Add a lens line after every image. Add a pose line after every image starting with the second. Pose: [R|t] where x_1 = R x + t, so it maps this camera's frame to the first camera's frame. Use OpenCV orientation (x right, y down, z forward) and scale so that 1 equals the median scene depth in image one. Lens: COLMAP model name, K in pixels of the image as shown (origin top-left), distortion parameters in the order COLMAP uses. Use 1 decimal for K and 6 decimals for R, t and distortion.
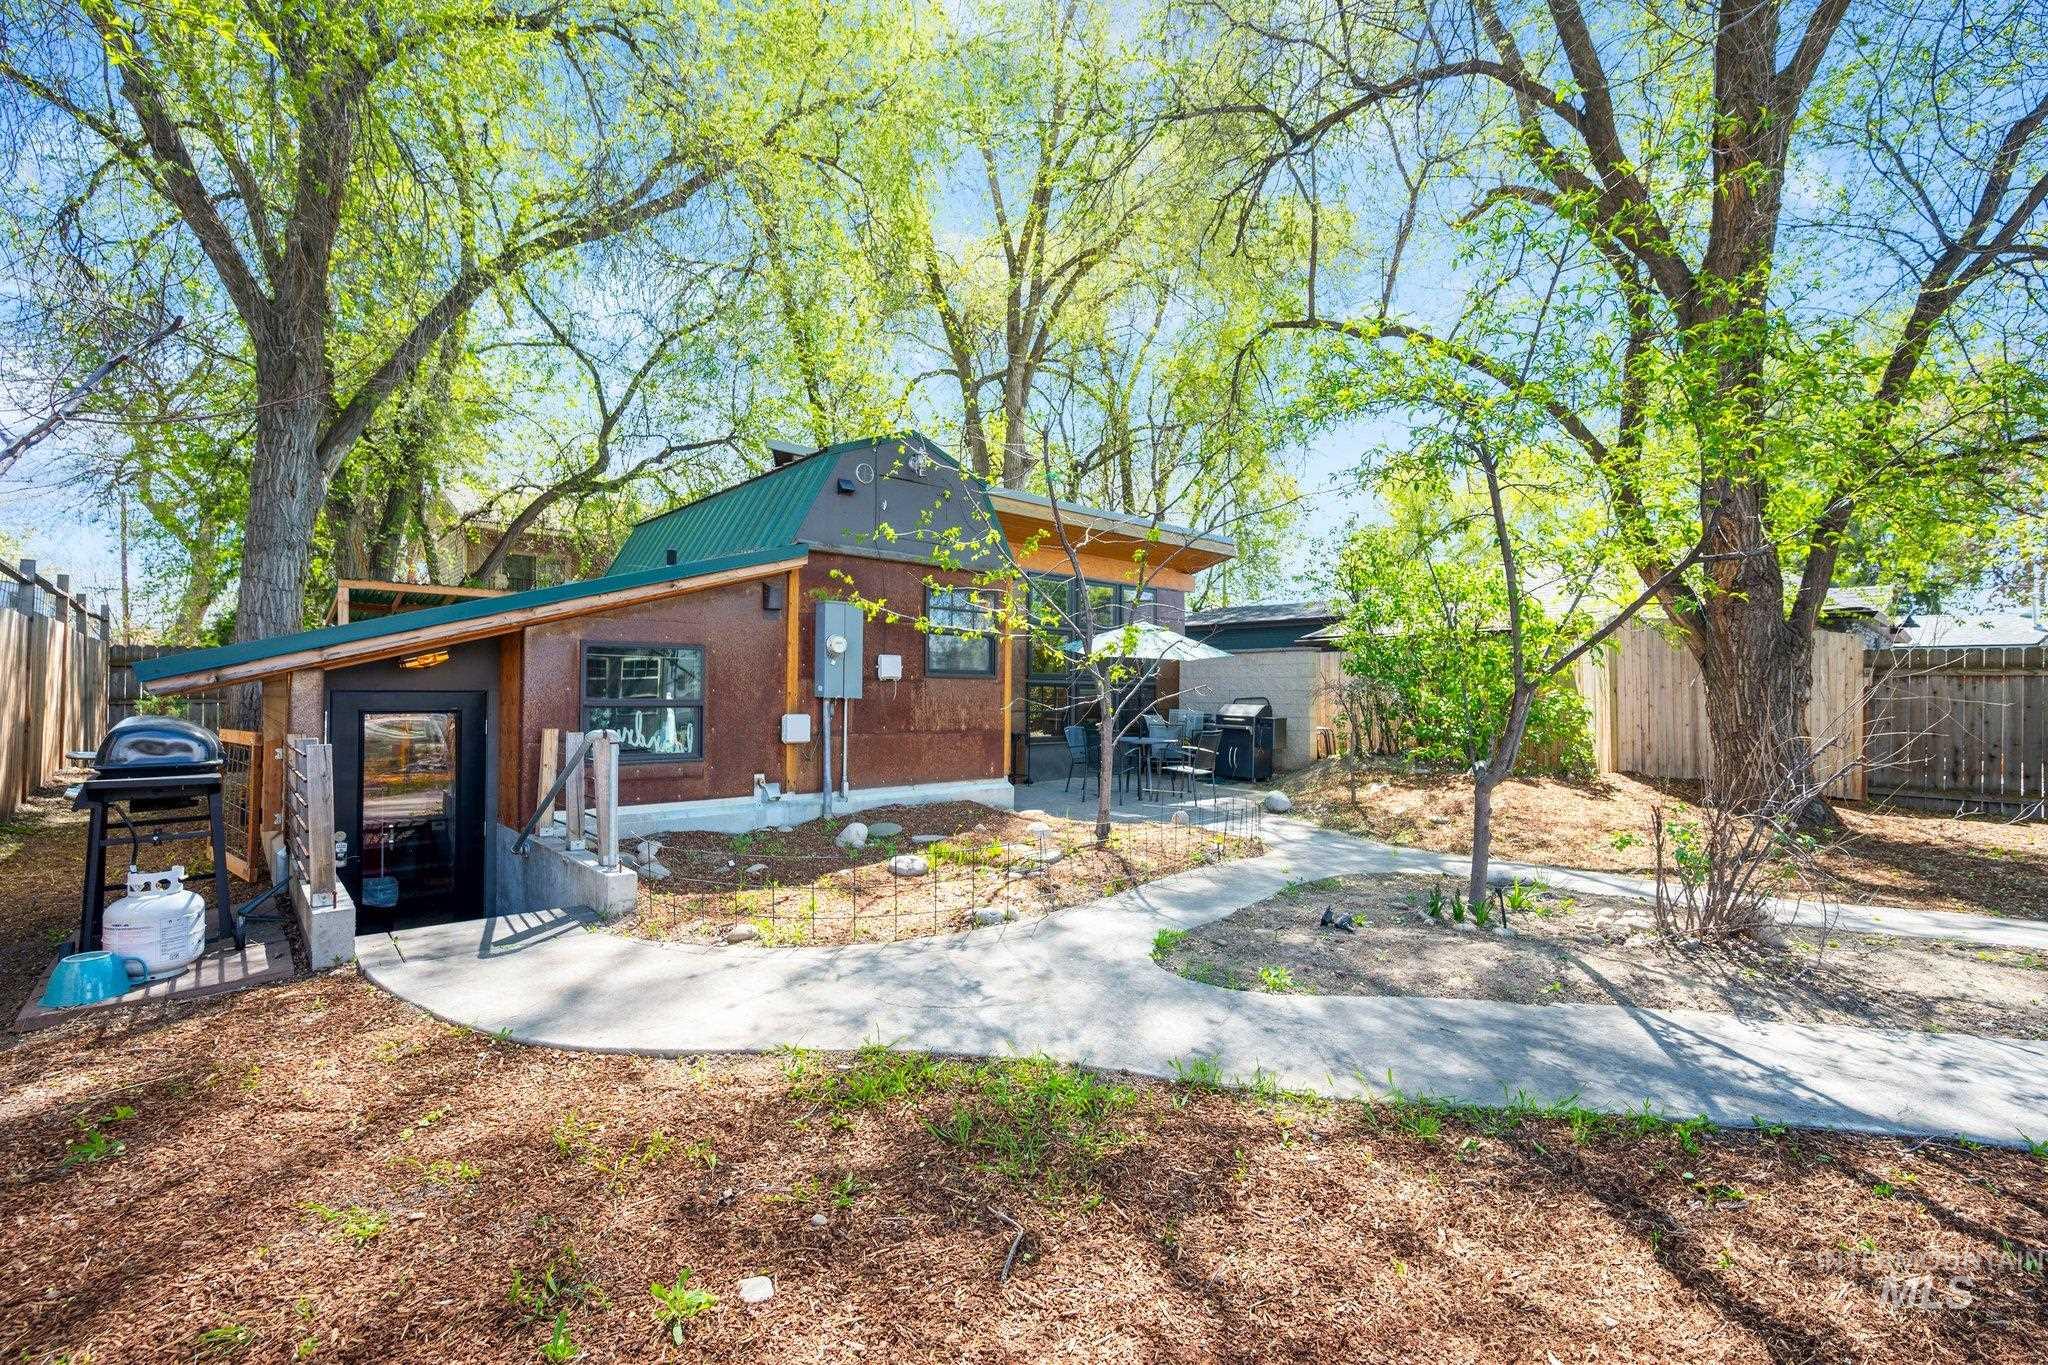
lens RADIAL K [[877.1, 0, 1024.0], [0, 877.1, 682.5], [0, 0, 1]] dist [0.002021, 0.000394]
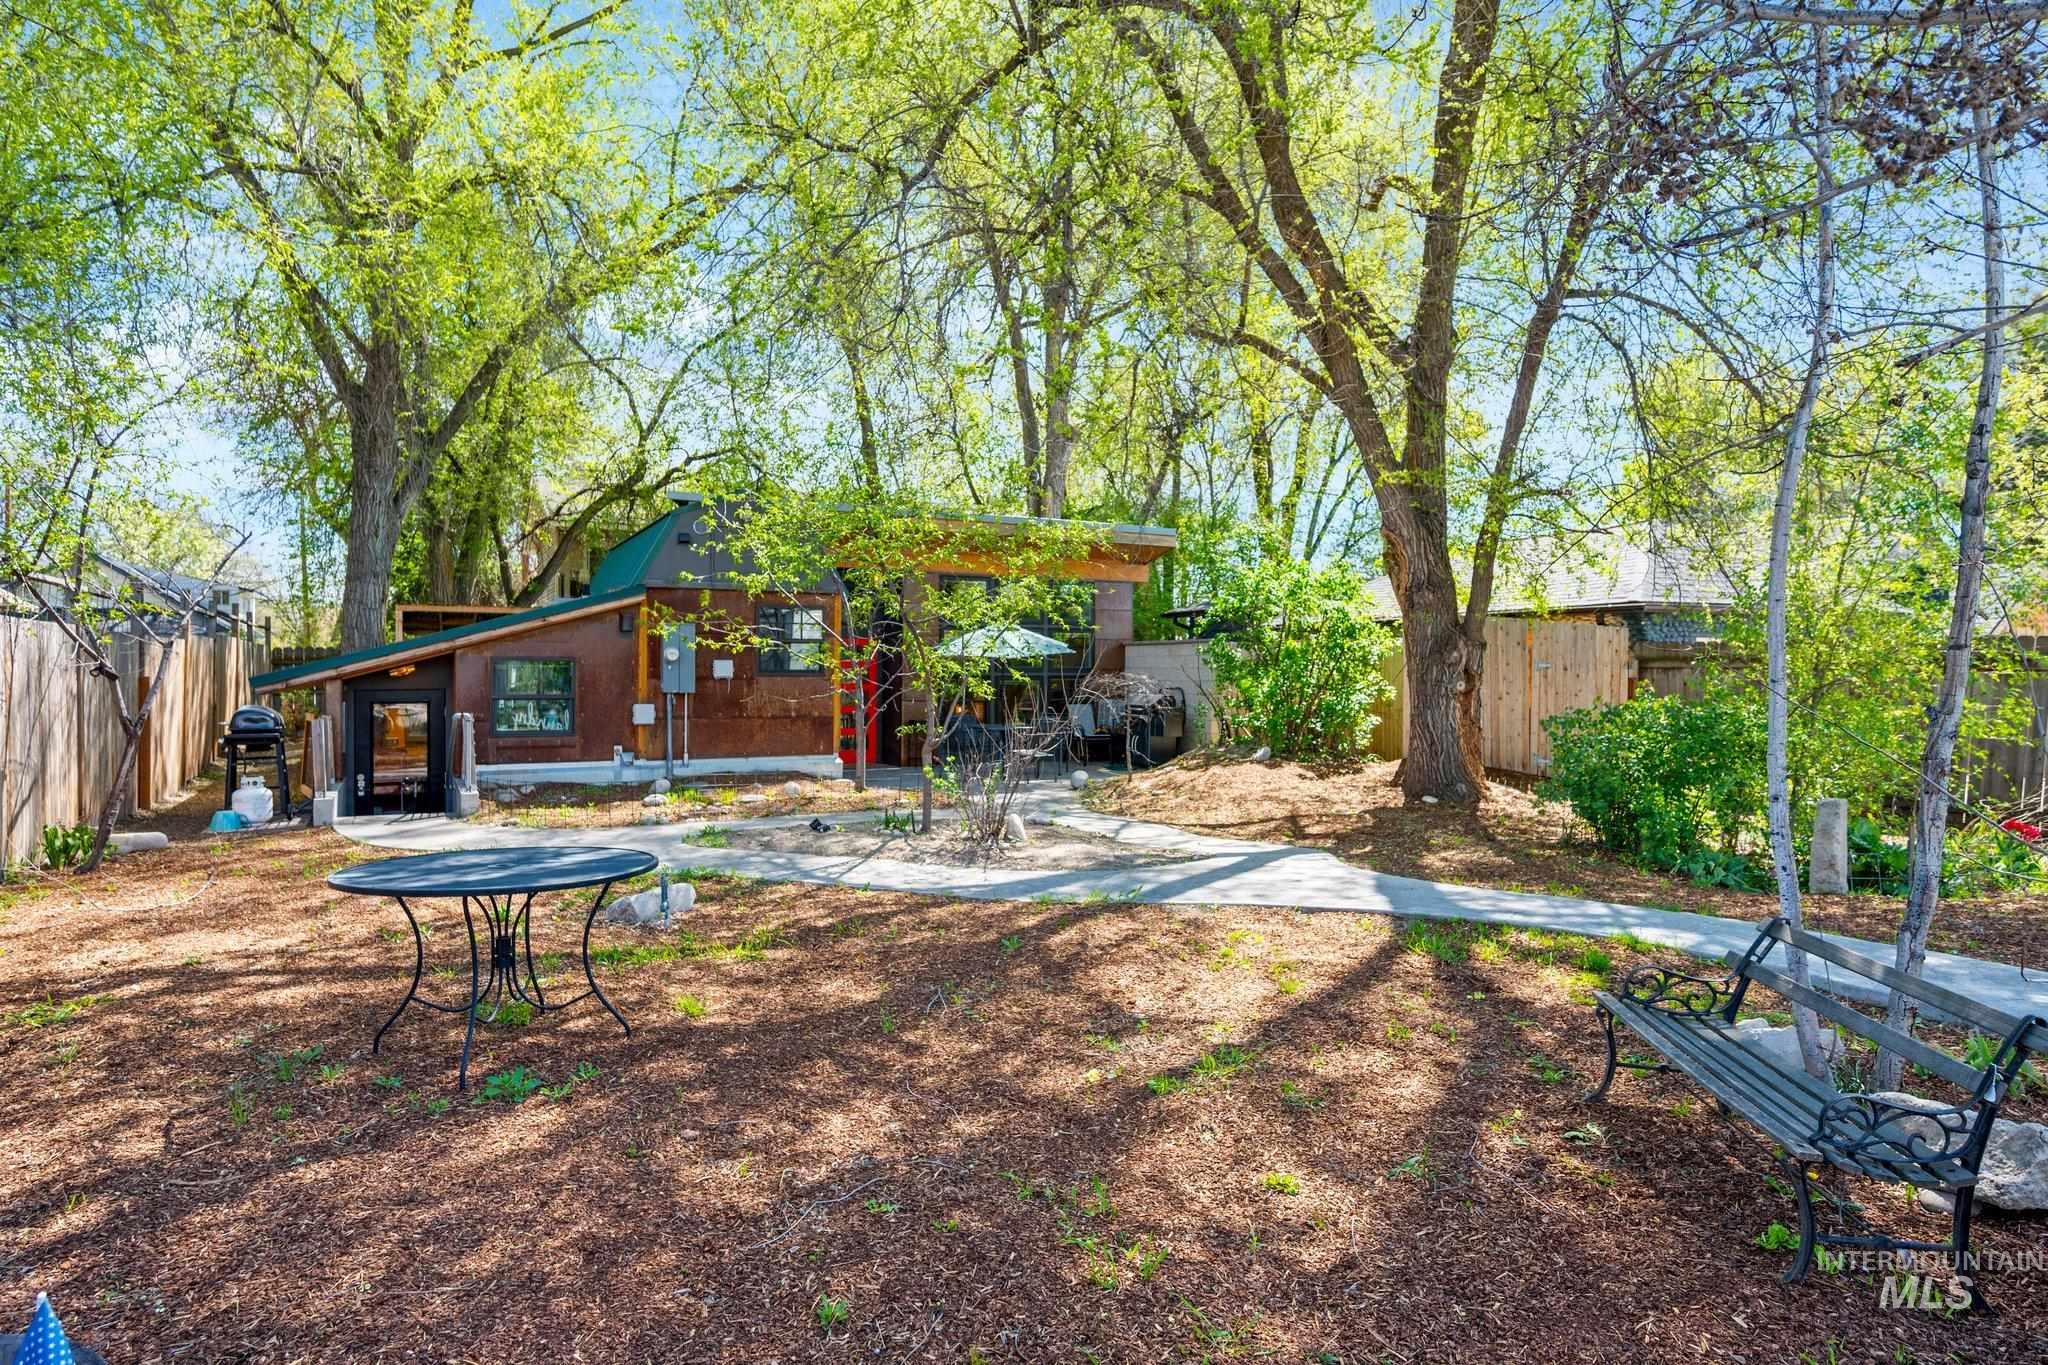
lens RADIAL K [[1138.3, 0, 1024.0], [0, 1138.3, 682.5], [0, 0, 1]] dist [-0.003722, -0.000414]
pose [[0.971260, -0.003361, -0.237998, 0.776657], [0.007772, 0.999815, 0.017597, -0.026740], [0.237895, -0.018941, 0.971106, -0.640963]]
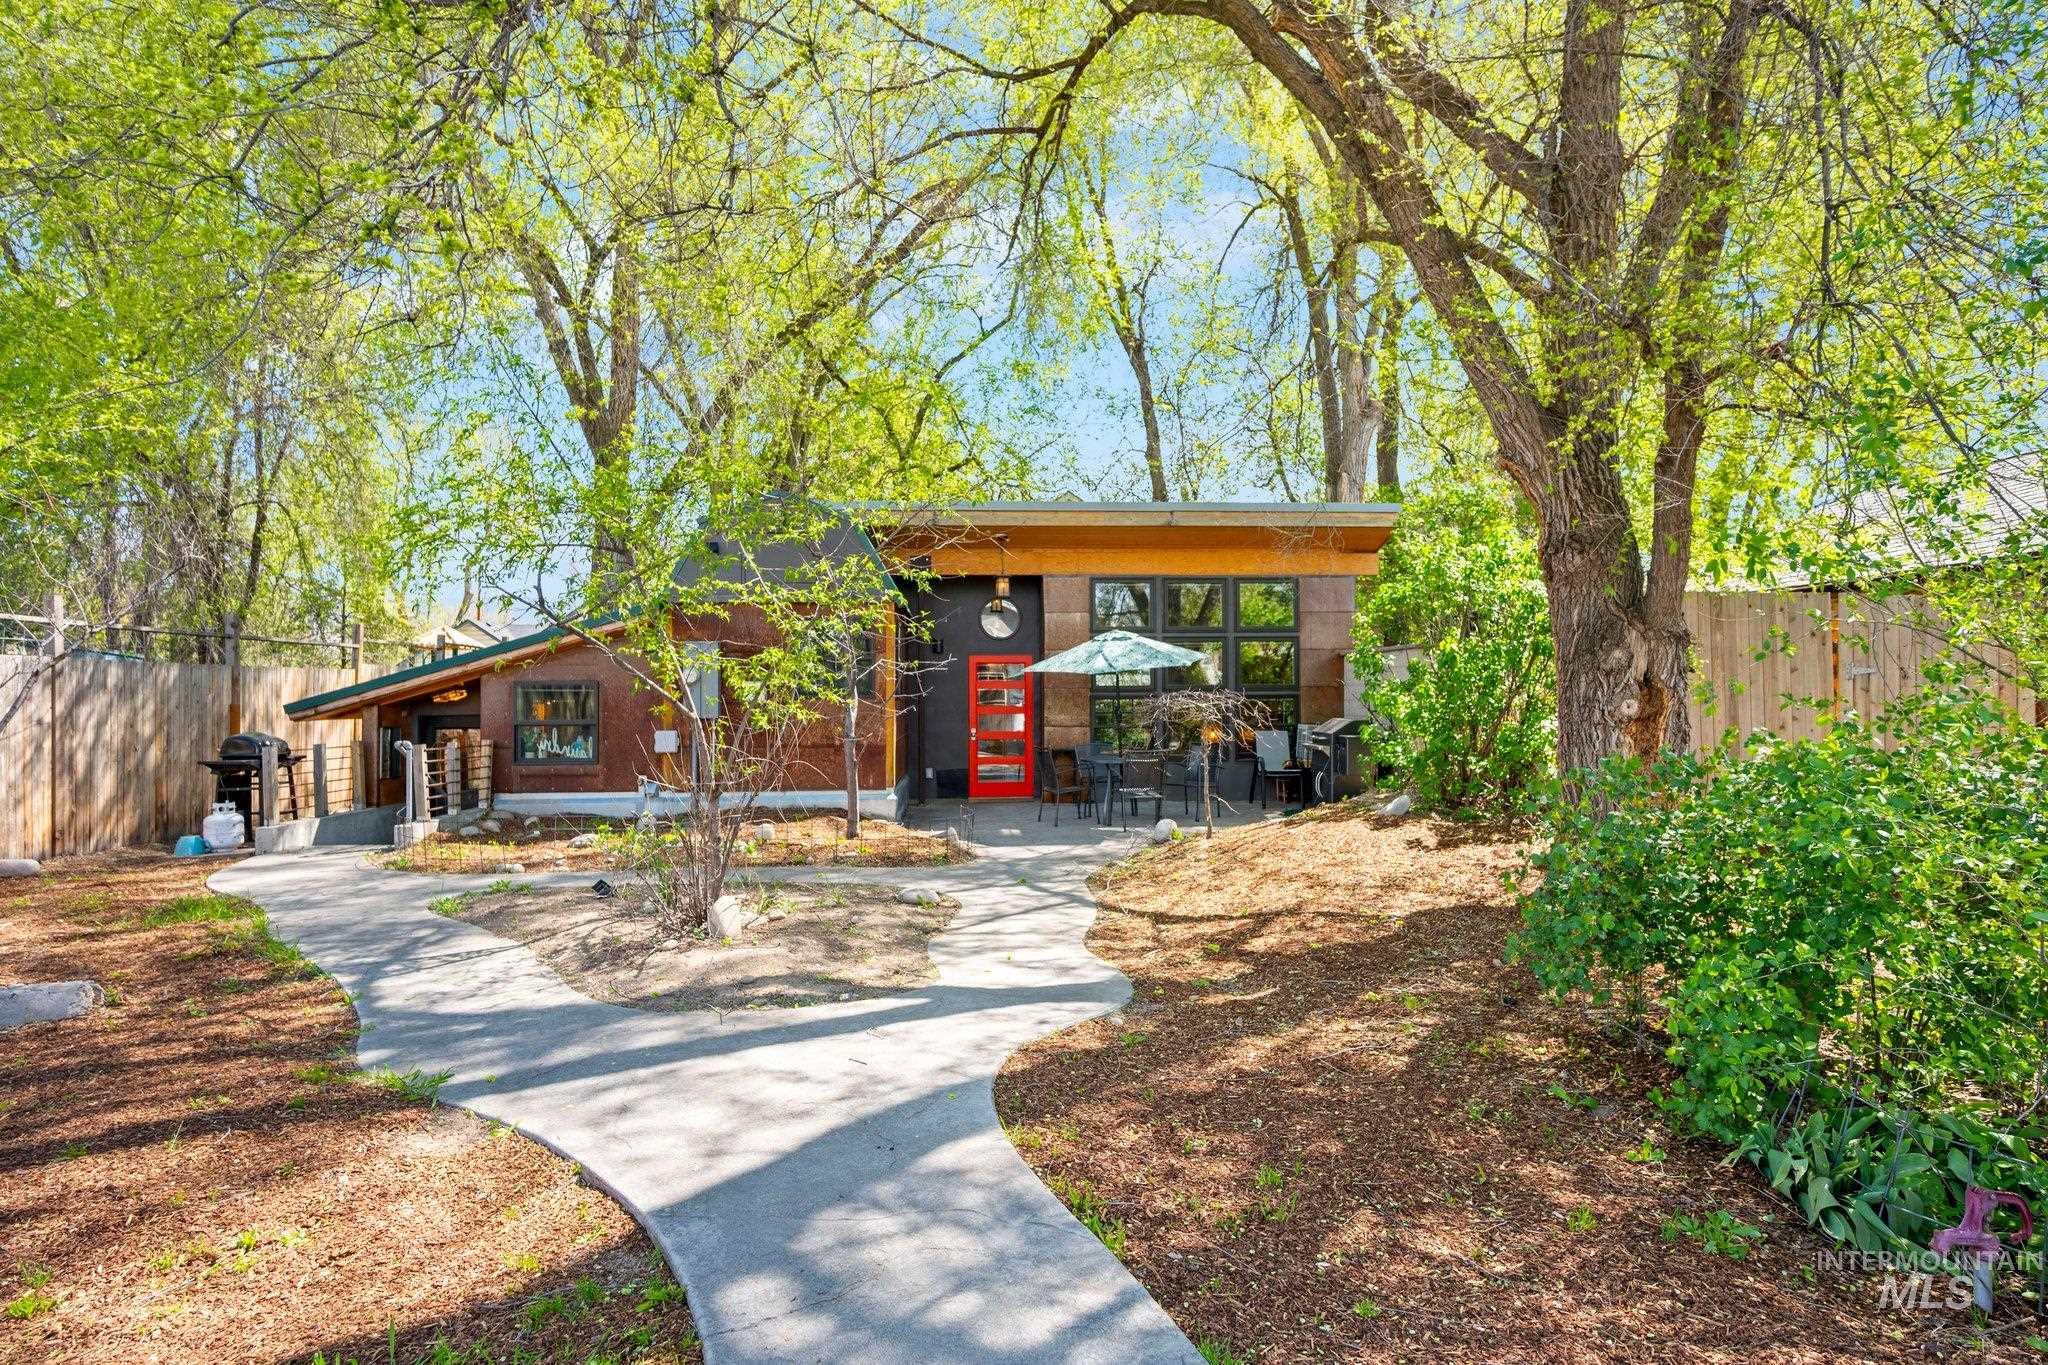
lens RADIAL K [[1106.4, 0, 1024.0], [0, 1106.4, 682.5], [0, 0, 1]] dist [-0.000228, -0.000064]
pose [[0.789618, -0.020302, -0.613263, 1.168706], [0.020384, 0.999769, -0.006851, -0.013475], [0.613260, -0.007091, 0.789849, 0.029662]]
